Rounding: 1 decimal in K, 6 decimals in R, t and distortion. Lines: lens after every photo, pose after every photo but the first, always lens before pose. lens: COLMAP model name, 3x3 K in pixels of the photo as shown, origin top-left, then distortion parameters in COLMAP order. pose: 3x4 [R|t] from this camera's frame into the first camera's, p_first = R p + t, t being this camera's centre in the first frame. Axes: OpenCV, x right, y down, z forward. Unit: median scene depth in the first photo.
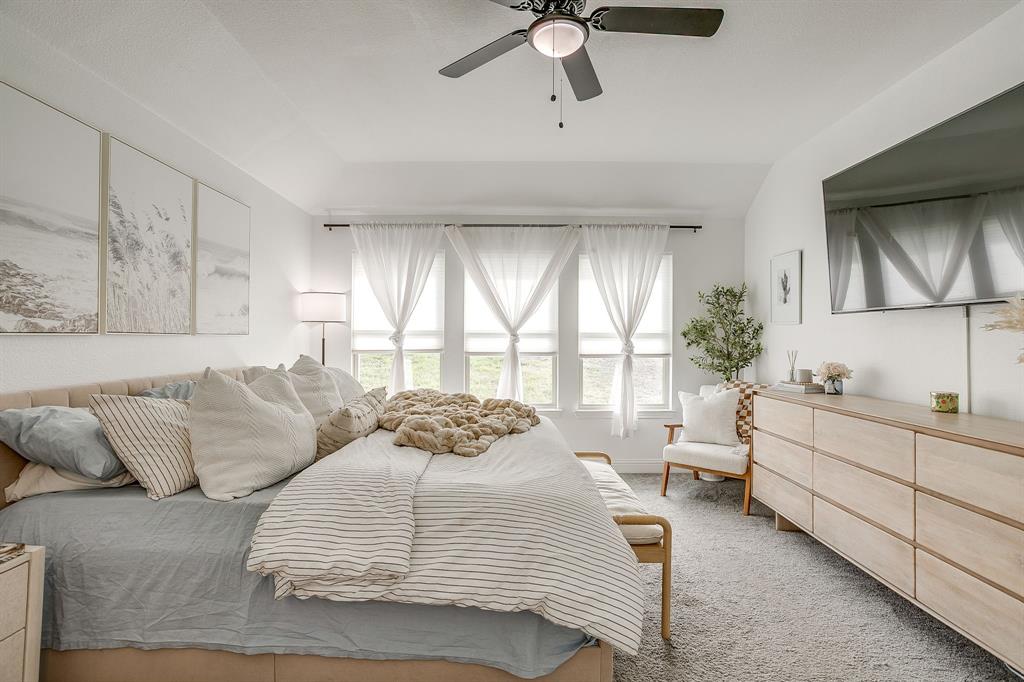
lens RADIAL K [[495.8, 0, 502.8], [0, 495.8, 334.3], [0, 0, 1]] dist [-0.054459, 0.025529]
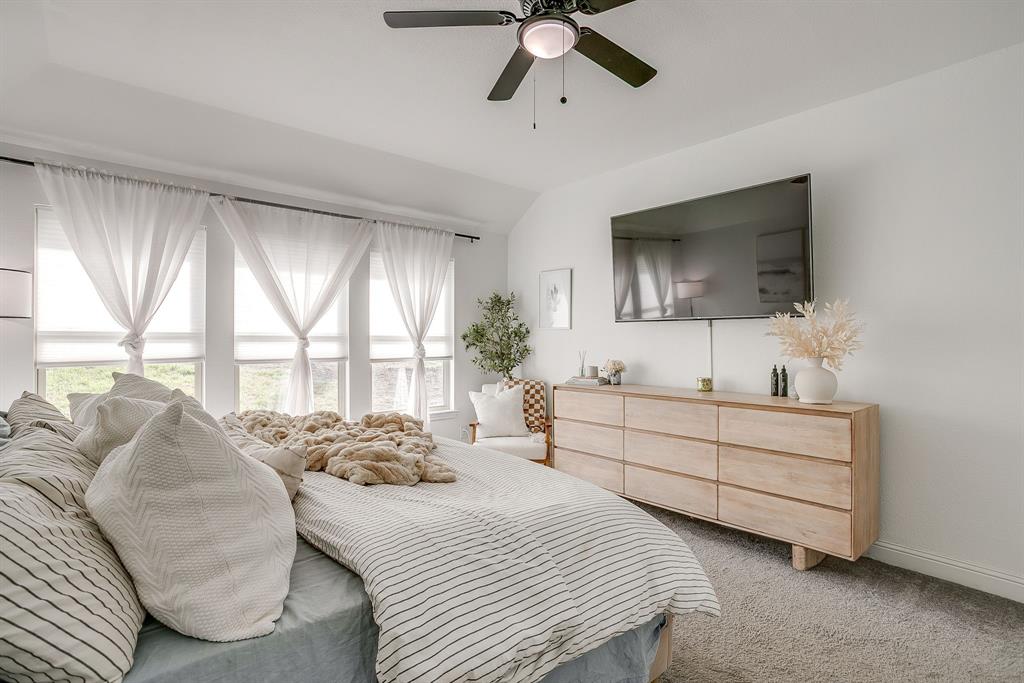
lens RADIAL K [[495.8, 0, 502.8], [0, 495.8, 334.8], [0, 0, 1]] dist [-0.054459, 0.025529]
pose [[0.750014, 0.002833, 0.661416, -0.277396], [-0.000879, 0.999994, -0.003285, -0.002398], [-0.661421, 0.001882, 0.750012, 0.146640]]
